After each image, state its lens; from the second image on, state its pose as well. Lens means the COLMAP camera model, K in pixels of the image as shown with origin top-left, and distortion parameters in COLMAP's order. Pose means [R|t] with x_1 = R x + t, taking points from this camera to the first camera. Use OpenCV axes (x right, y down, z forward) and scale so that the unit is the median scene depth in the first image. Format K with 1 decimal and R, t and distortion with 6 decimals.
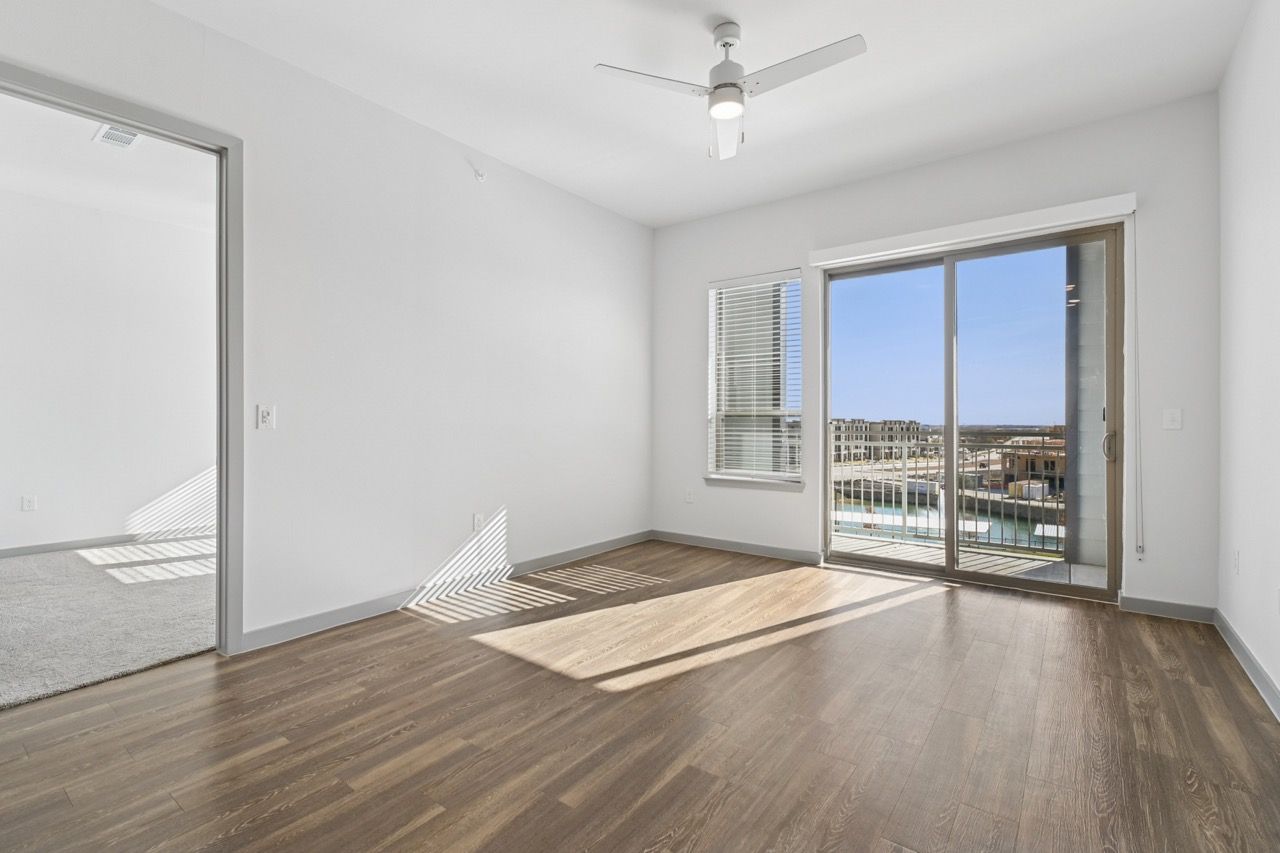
lens RADIAL K [[578.1, 0, 642.0], [0, 578.1, 424.7], [0, 0, 1]] dist [0.005262, -0.002074]
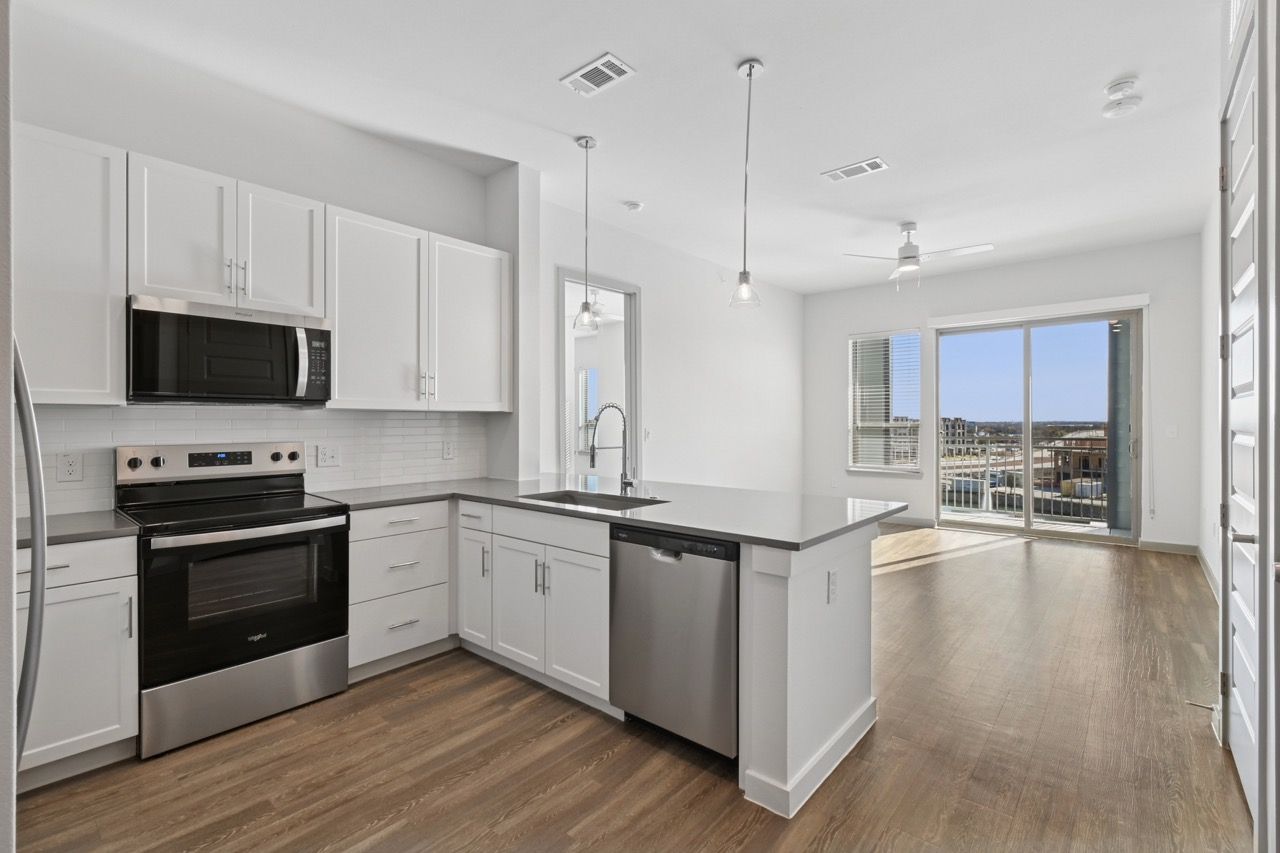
lens RADIAL K [[578.1, 0, 637.3], [0, 578.1, 425.4], [0, 0, 1]] dist [0.005262, -0.002074]
pose [[0.997826, -0.004319, -0.065767, -0.317957], [0.004621, 0.999979, 0.004445, -0.028743], [0.065746, -0.004739, 0.997825, -0.479340]]
